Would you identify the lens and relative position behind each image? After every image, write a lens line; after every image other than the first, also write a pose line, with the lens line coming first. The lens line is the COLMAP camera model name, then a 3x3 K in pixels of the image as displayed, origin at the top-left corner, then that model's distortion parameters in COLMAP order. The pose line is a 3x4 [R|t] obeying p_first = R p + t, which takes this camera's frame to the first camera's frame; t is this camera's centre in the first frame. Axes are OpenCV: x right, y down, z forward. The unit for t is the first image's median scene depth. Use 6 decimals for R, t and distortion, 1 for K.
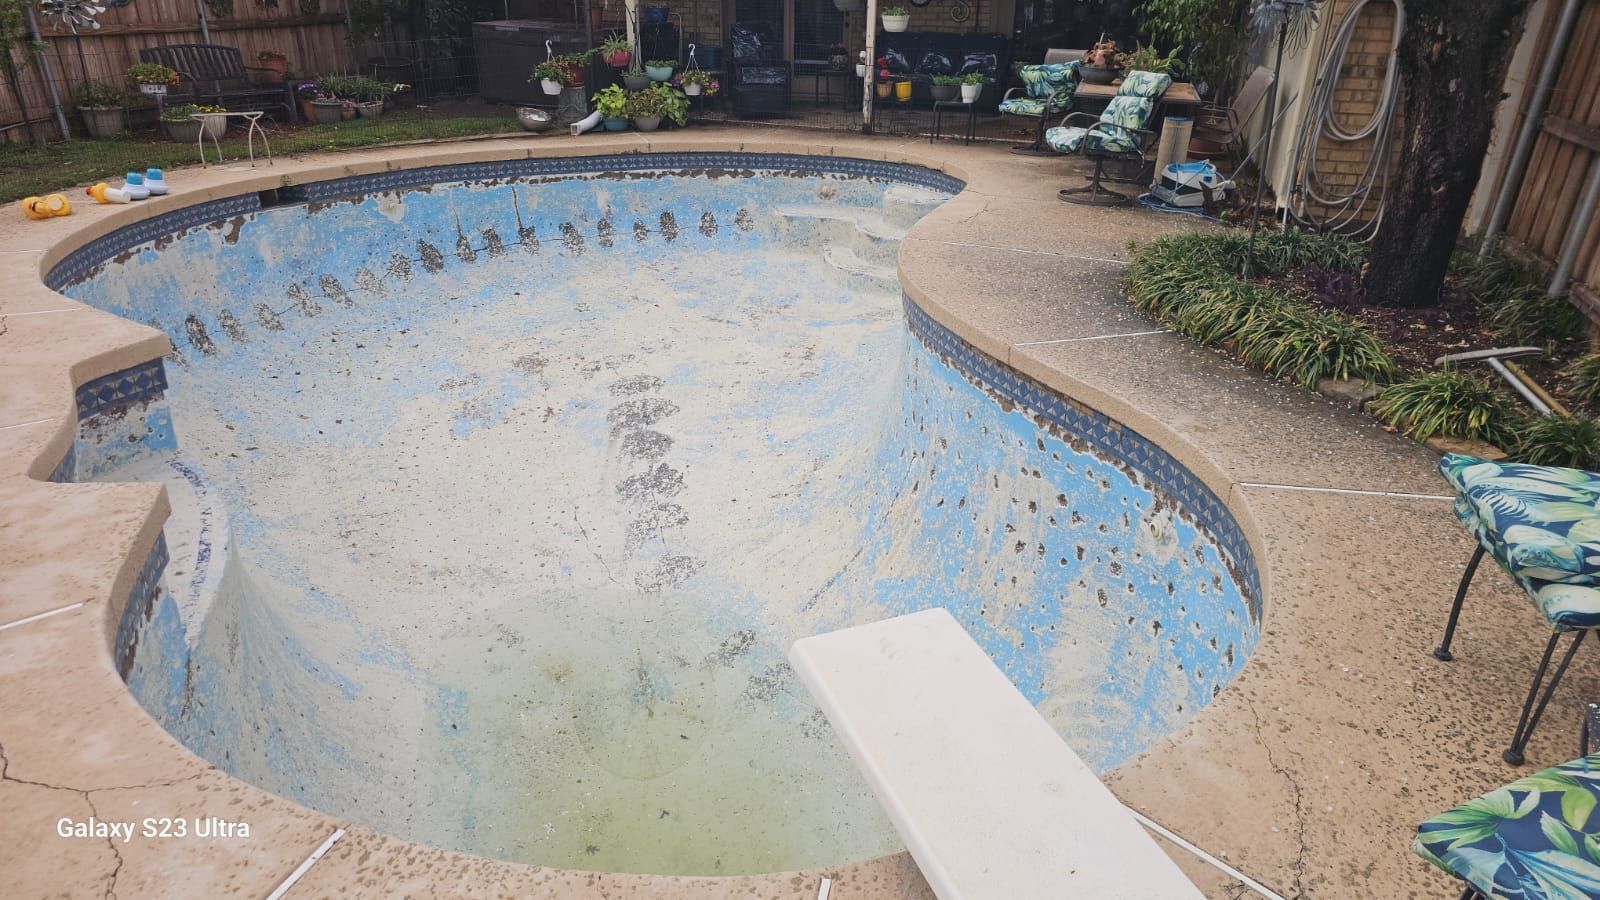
lens RADIAL K [[1027.2, 0, 800.0], [0, 1027.2, 450.0], [0, 0, 1]] dist [0.080725, -0.064405]
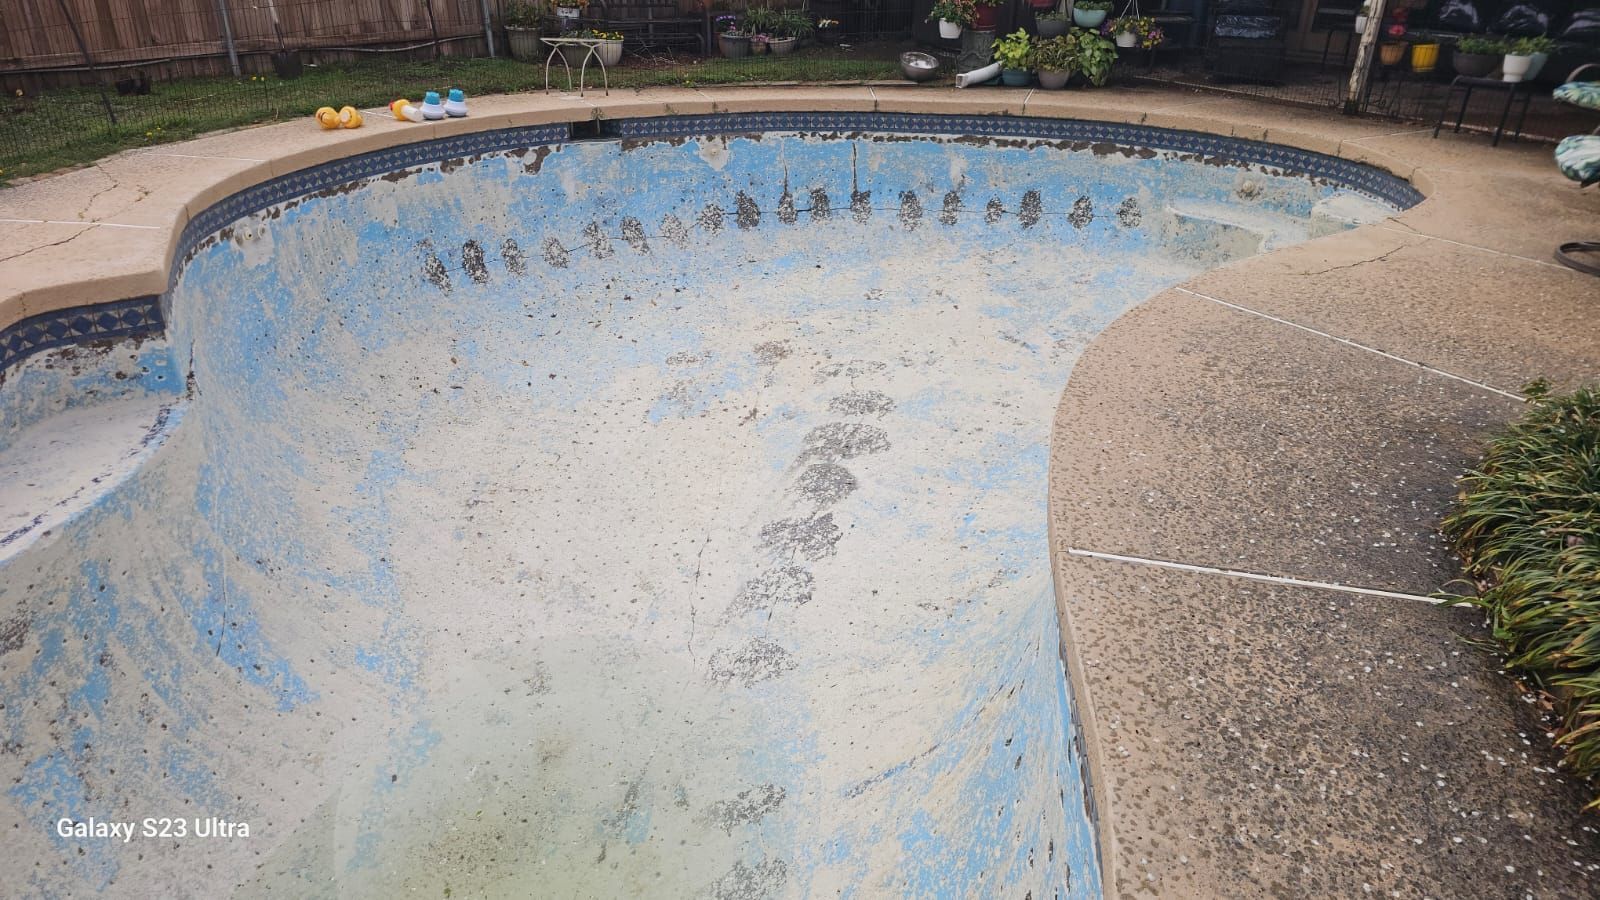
lens RADIAL K [[1027.2, 0, 800.0], [0, 1027.2, 450.0], [0, 0, 1]] dist [0.080725, -0.064405]
pose [[0.855023, 0.240938, -0.459222, 0.153583], [-0.220330, 0.970398, 0.098904, -0.083138], [0.469458, 0.016615, 0.882799, 0.226713]]
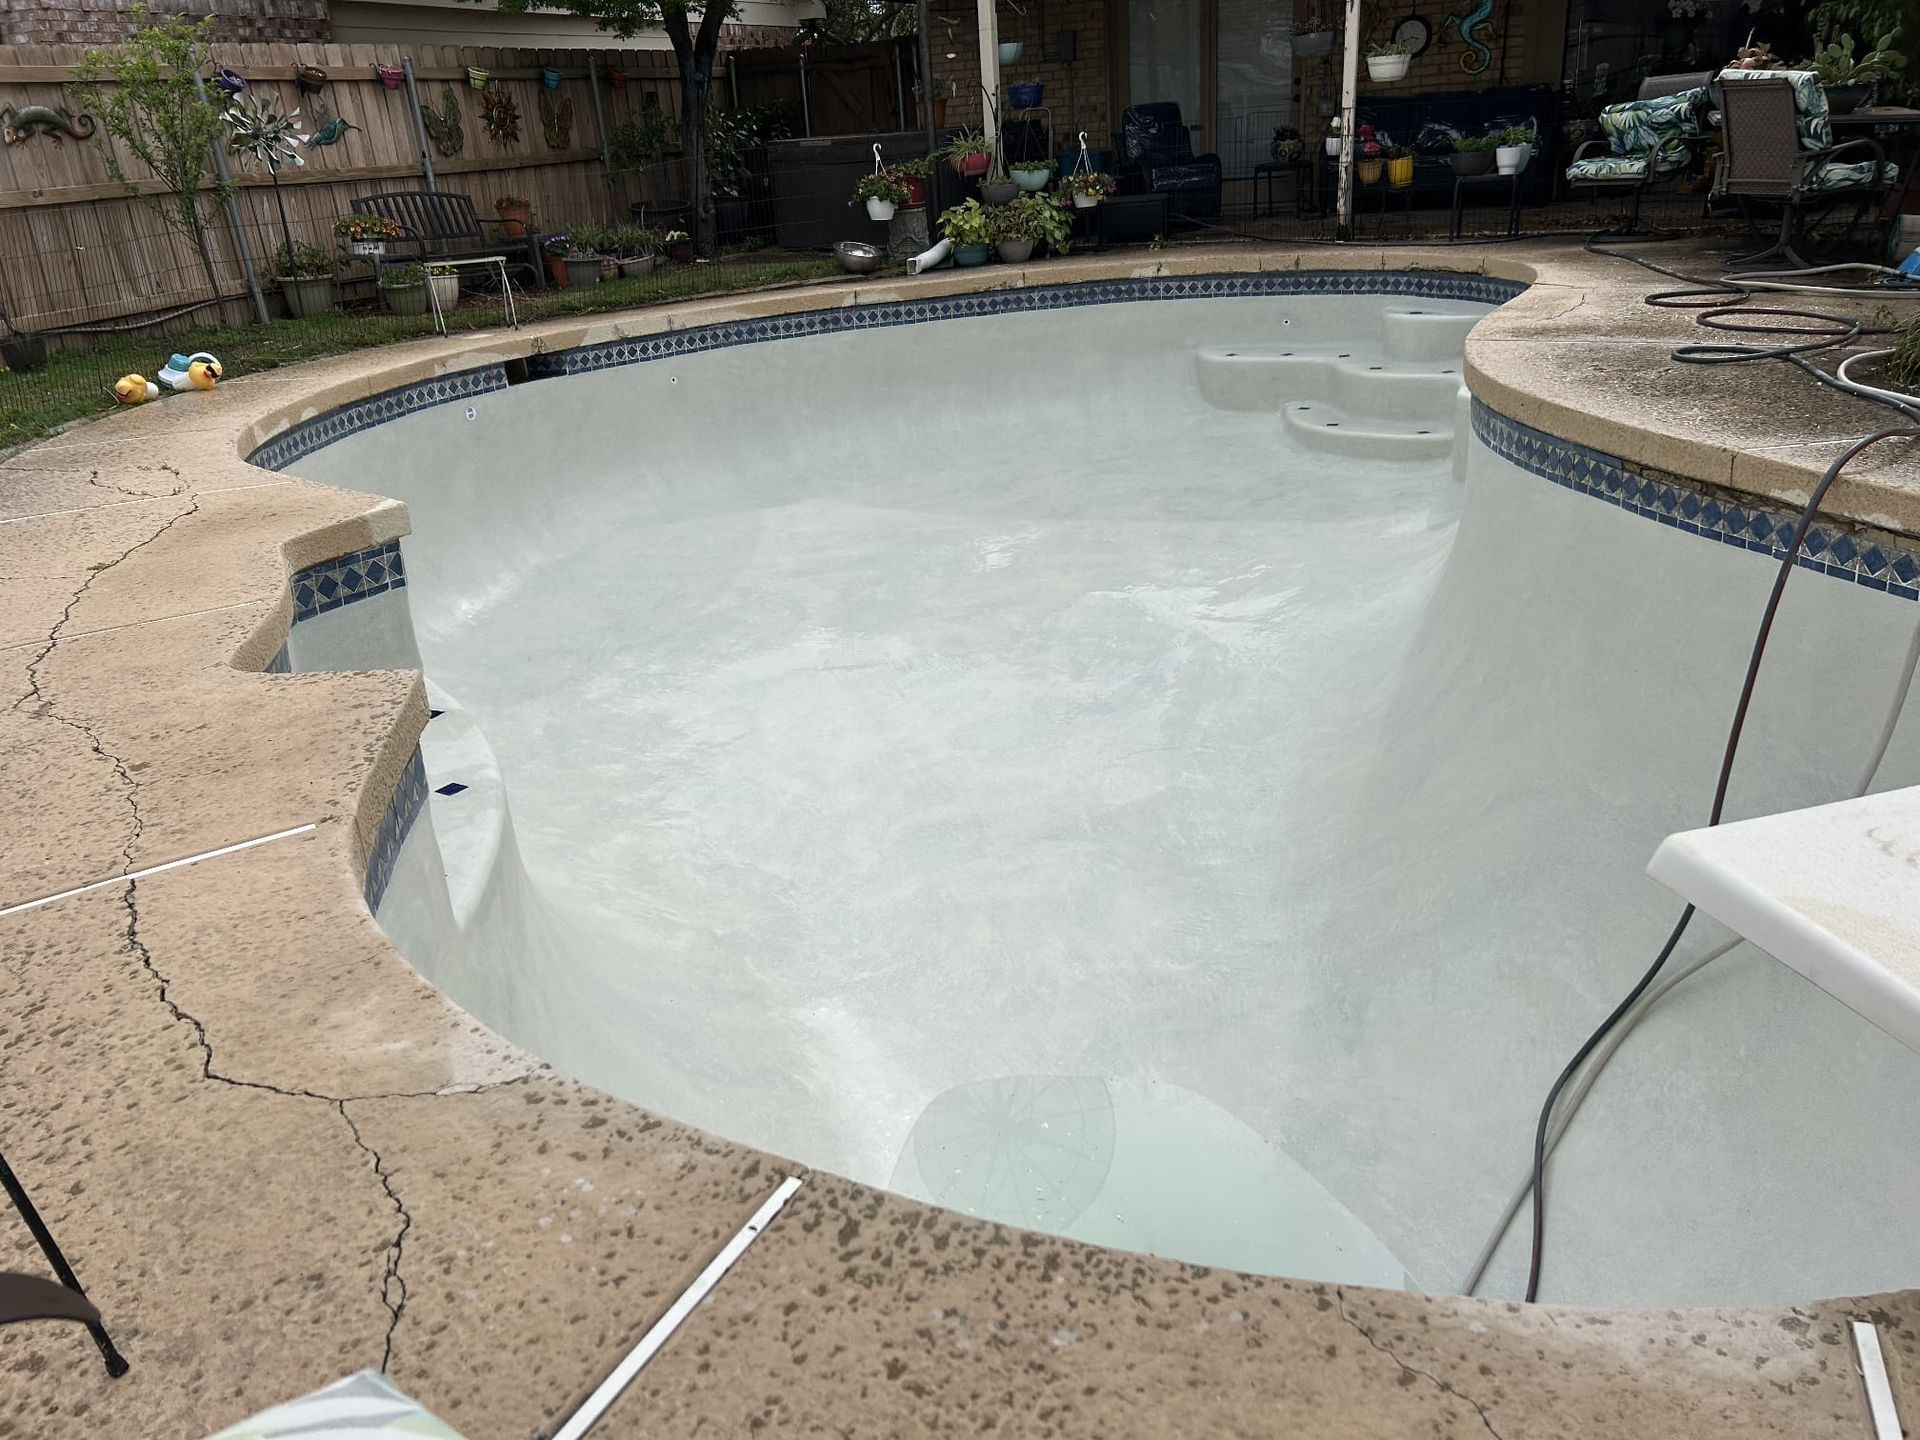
lens RADIAL K [[1428.4, 0, 950.7], [0, 1428.4, 748.7], [0, 0, 1]] dist [0.020064, -0.003111]
pose [[0.986733, -0.019263, -0.161203, -0.050663], [0.017417, 0.999766, -0.012854, 0.033459], [0.161413, 0.009875, 0.986838, 0.065194]]
